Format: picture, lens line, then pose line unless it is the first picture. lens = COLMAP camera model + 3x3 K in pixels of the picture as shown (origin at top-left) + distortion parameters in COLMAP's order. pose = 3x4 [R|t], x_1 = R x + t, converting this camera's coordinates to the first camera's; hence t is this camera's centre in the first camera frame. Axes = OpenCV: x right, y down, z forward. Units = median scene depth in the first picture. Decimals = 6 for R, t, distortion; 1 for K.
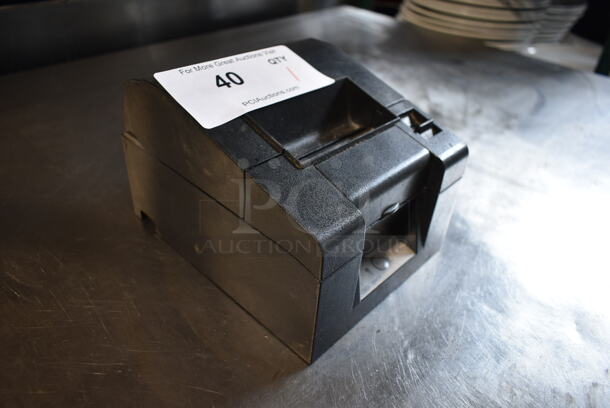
lens RADIAL K [[473.4, 0, 305.0], [0, 473.4, 204.0], [0, 0, 1]] dist [0.001192, -0.000689]
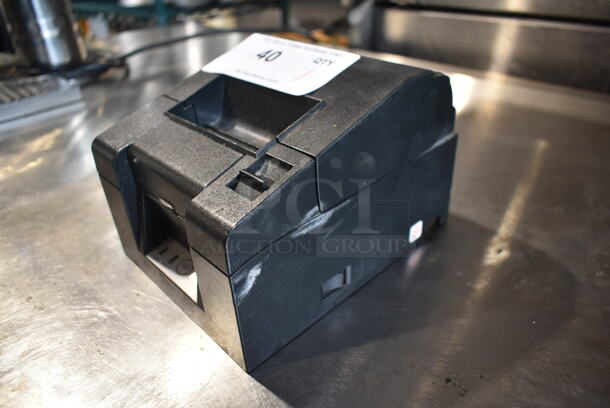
lens RADIAL K [[462.8, 0, 310.4], [0, 462.8, 204.0], [0, 0, 1]] dist [-0.011878, 0.001252]
pose [[-0.083919, 0.460160, -0.883861, 0.935118], [-0.529774, 0.730646, 0.430692, -0.517373], [0.843977, 0.504390, 0.182466, 1.041364]]
